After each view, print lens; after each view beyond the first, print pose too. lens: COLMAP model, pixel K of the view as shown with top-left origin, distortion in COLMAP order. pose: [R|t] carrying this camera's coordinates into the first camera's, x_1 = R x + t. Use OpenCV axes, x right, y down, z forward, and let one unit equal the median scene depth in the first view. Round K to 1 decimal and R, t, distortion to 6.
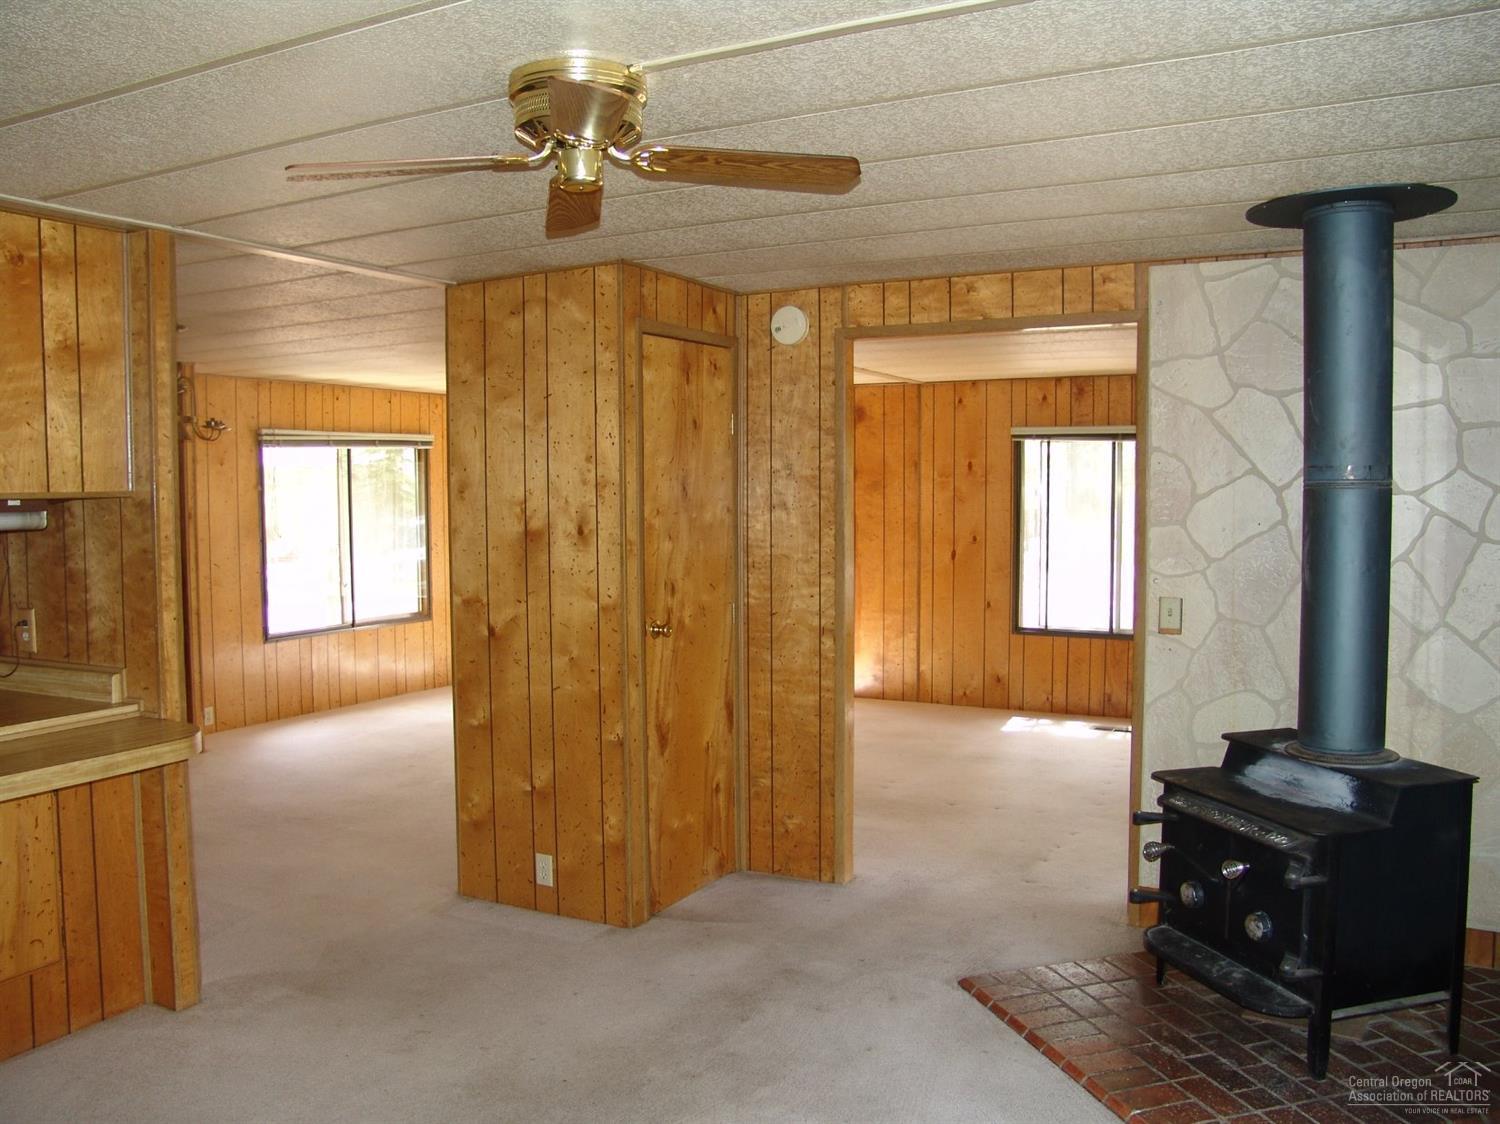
lens RADIAL K [[1236.6, 0, 750.0], [0, 1236.6, 562.0], [0, 0, 1]] dist [-0.170341, 0.137672]
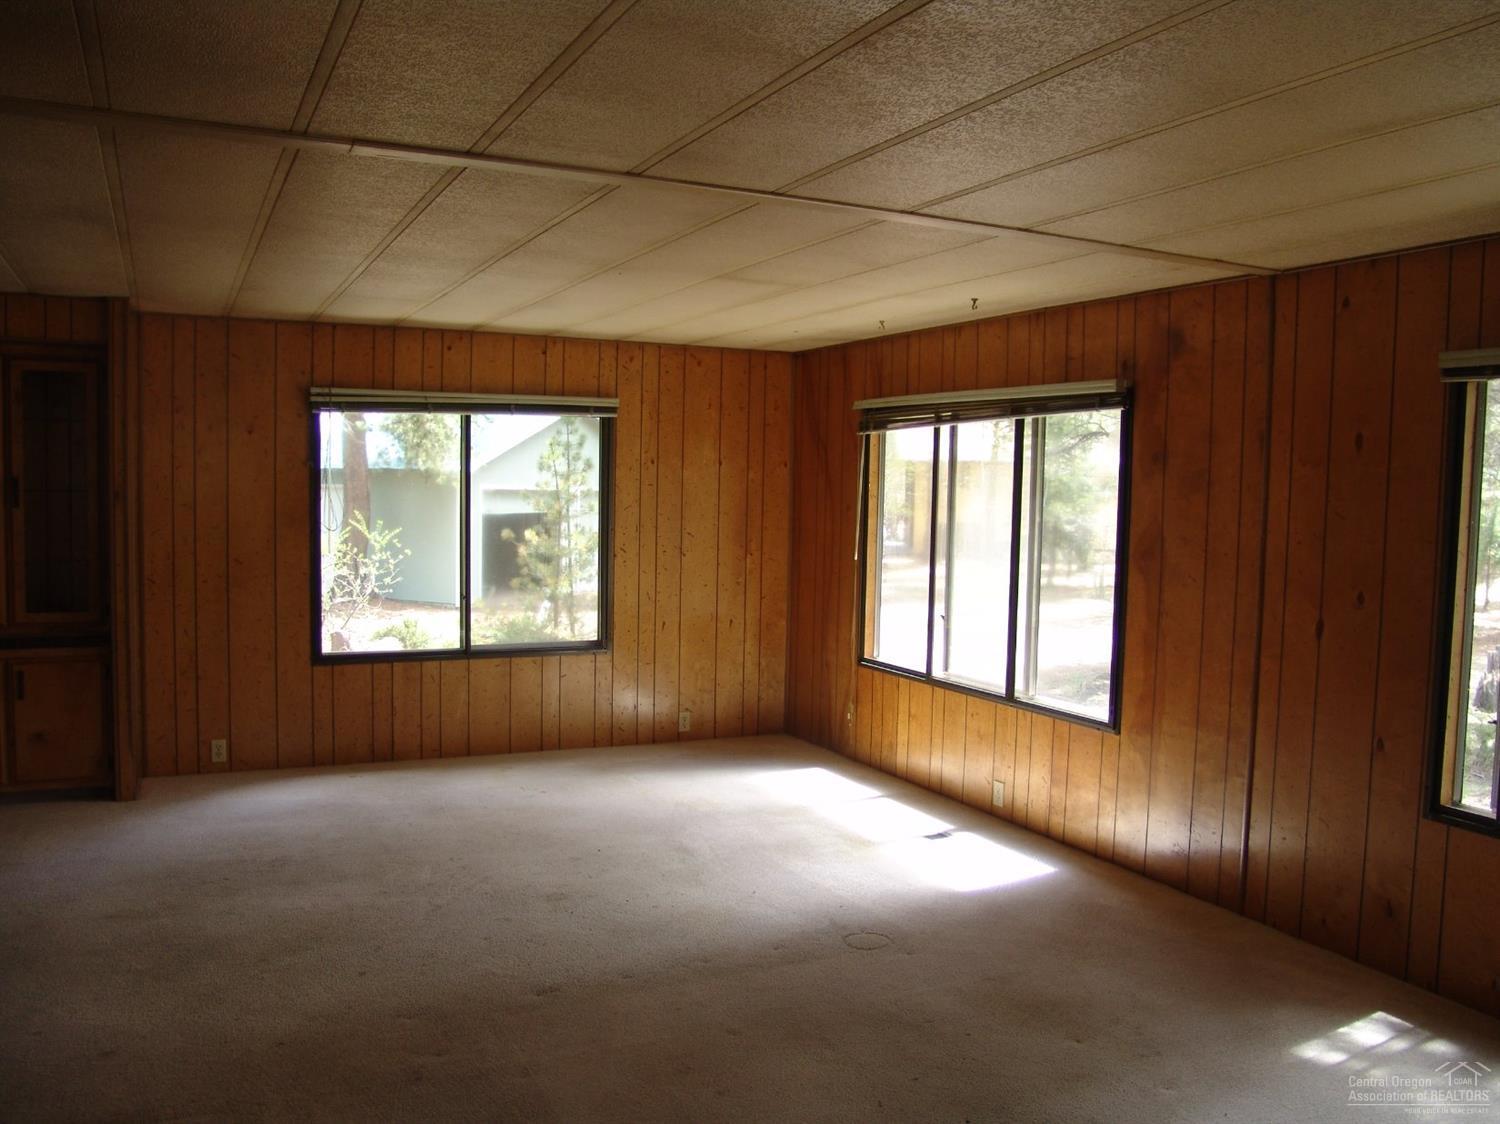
lens RADIAL K [[1236.6, 0, 750.0], [0, 1236.6, 562.0], [0, 0, 1]] dist [-0.170341, 0.137672]
pose [[0.812753, 0.057698, -0.579745, 0.250588], [-0.058869, 0.998124, 0.016808, -0.026085], [0.579627, 0.020468, 0.814625, 0.489990]]
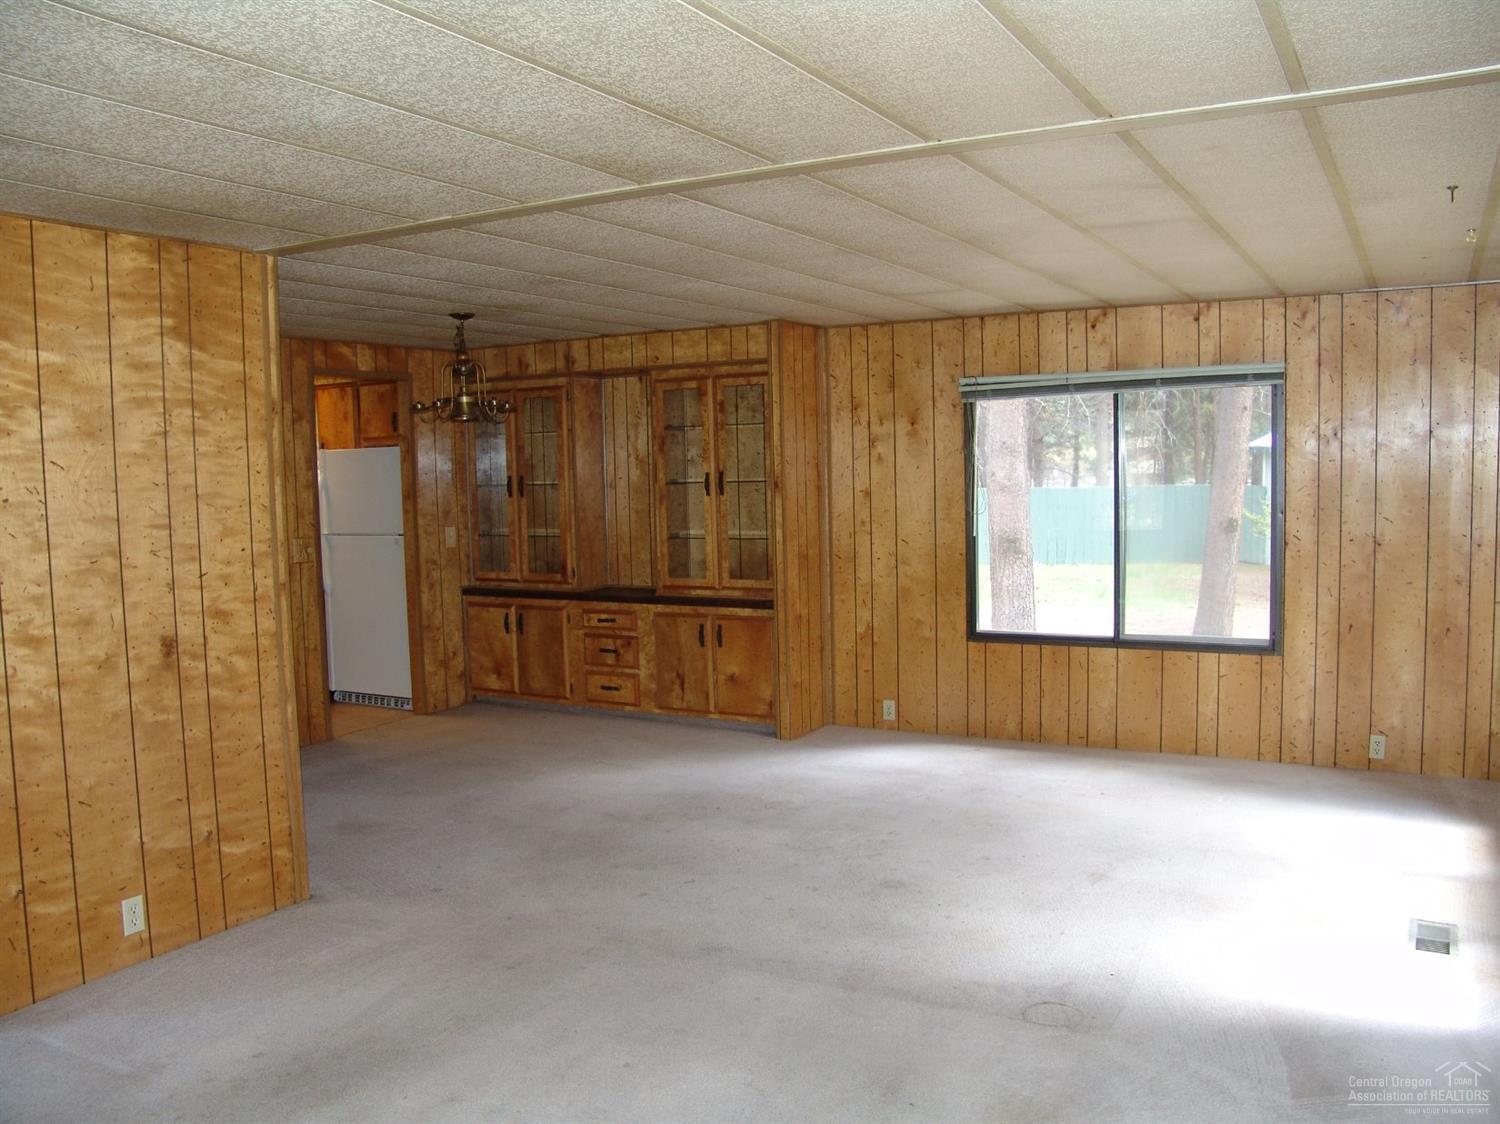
lens RADIAL K [[1236.6, 0, 750.0], [0, 1236.6, 562.0], [0, 0, 1]] dist [-0.170341, 0.137672]
pose [[-0.011949, 0.086702, -0.996163, 0.392374], [-0.036914, 0.995516, 0.087088, -0.048940], [0.999247, 0.037813, -0.008695, 0.793730]]
